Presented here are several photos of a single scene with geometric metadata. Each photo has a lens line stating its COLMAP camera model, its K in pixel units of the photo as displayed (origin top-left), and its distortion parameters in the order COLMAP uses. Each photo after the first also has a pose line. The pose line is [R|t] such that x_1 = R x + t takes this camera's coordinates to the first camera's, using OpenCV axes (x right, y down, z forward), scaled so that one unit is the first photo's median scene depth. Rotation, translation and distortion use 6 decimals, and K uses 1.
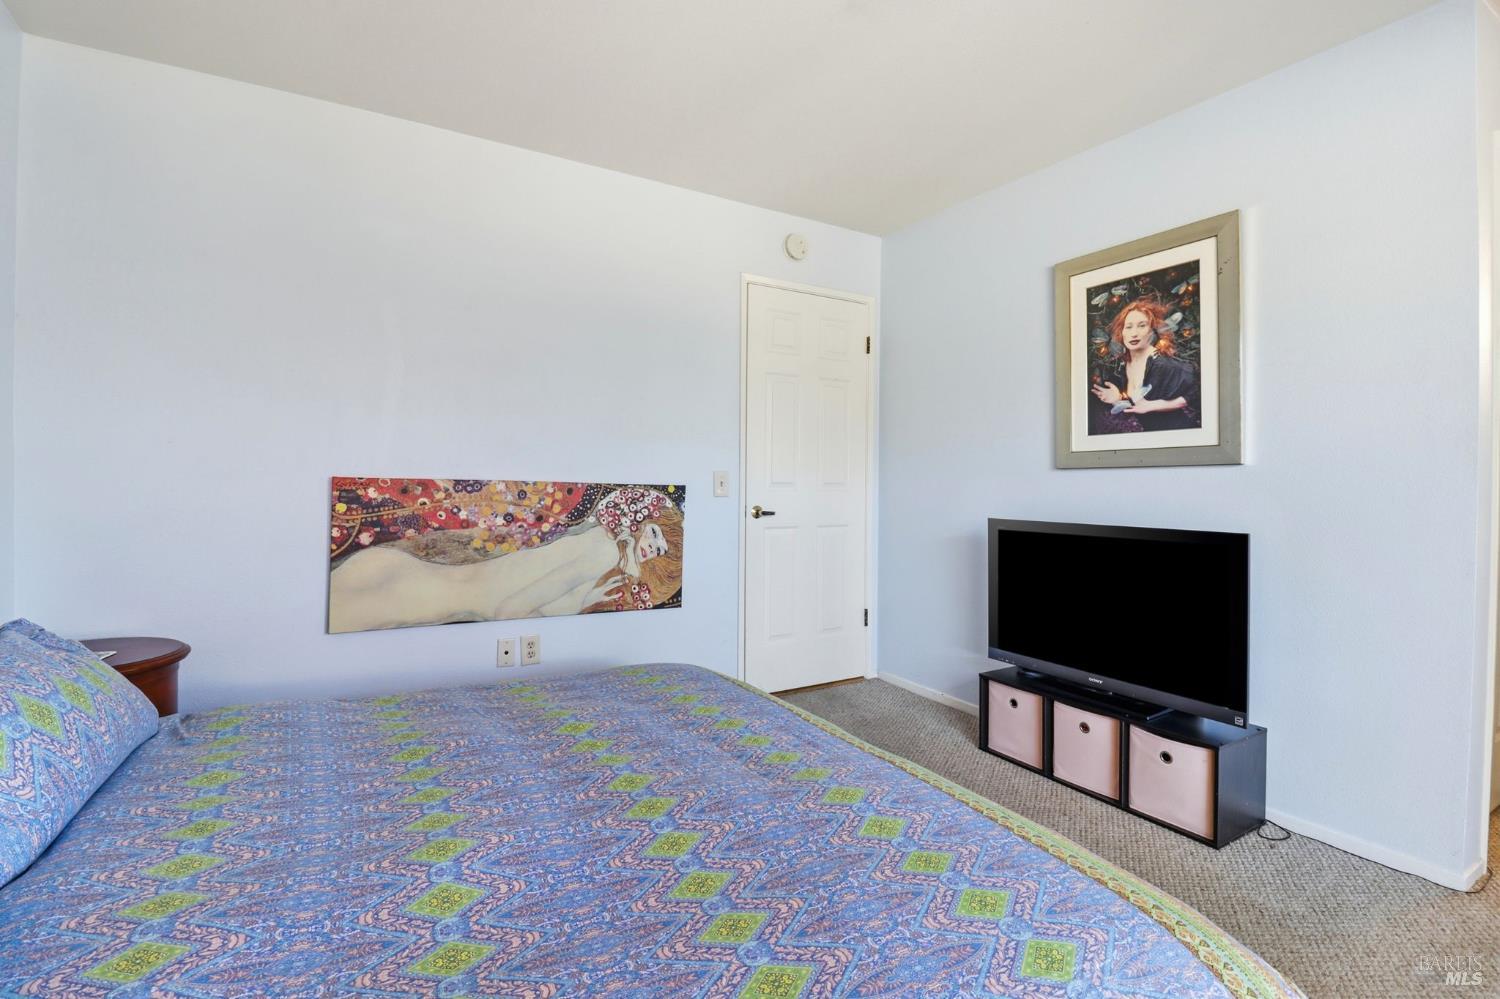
lens RADIAL K [[700.0, 0, 747.3], [0, 700.0, 471.5], [0, 0, 1]] dist [-0.003822, -0.001147]
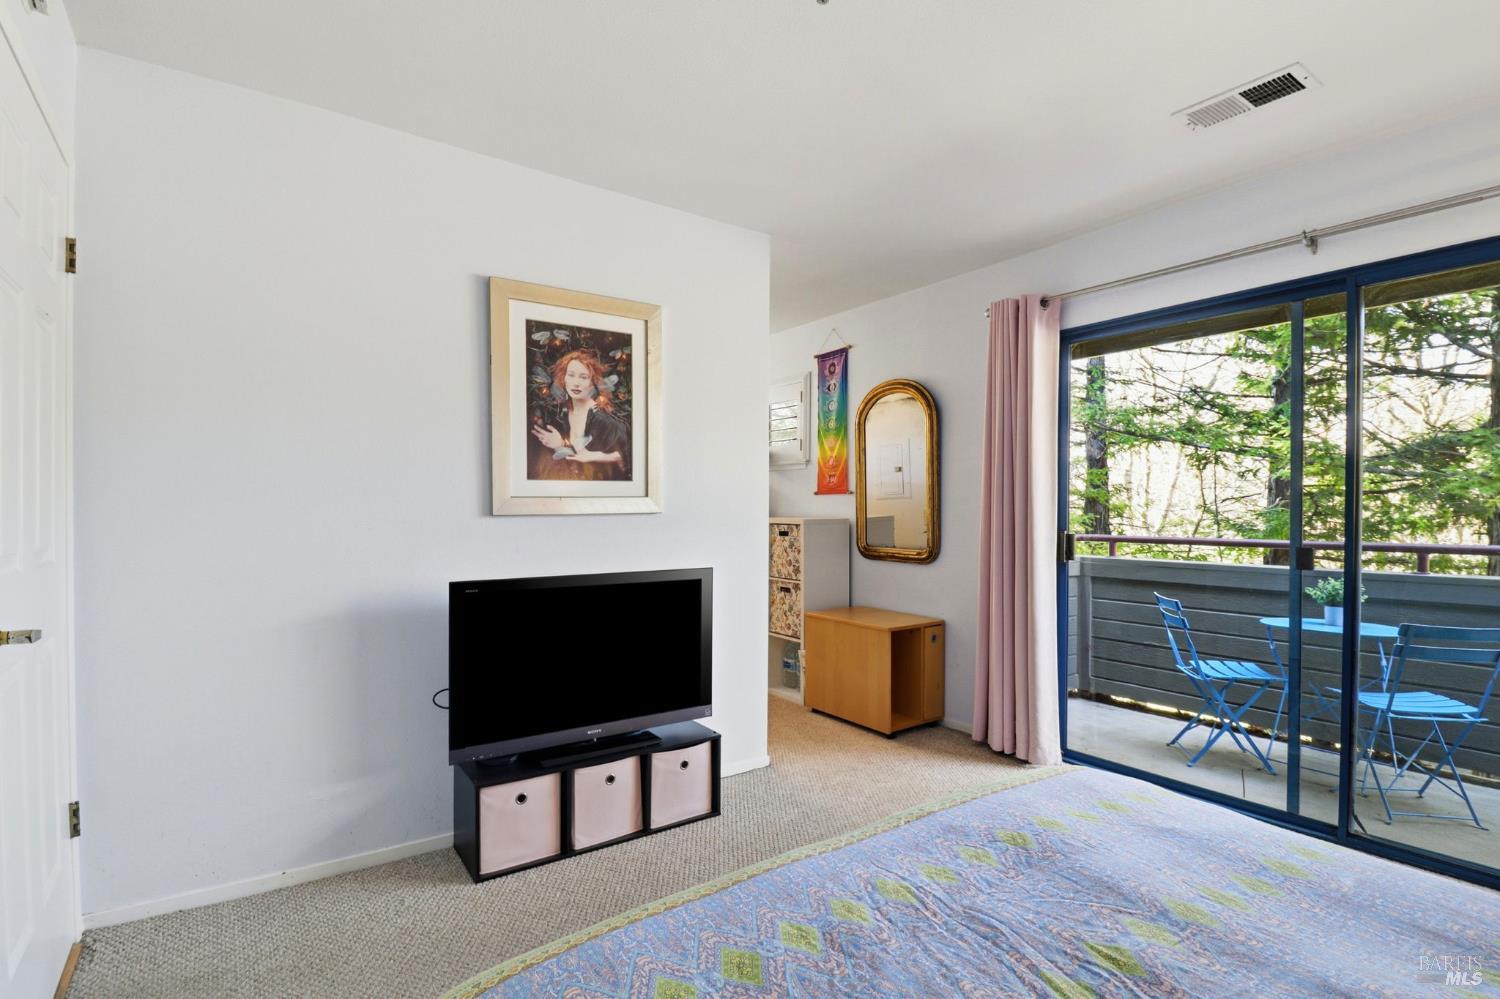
lens RADIAL K [[748.2, 0, 756.4], [0, 748.2, 503.4], [0, 0, 1]] dist [-0.005441, -0.001700]
pose [[-0.086055, 0.002983, 0.996286, -0.550142], [-0.014411, 0.999887, -0.004238, -0.021392], [-0.996186, -0.014722, -0.086003, 0.828301]]
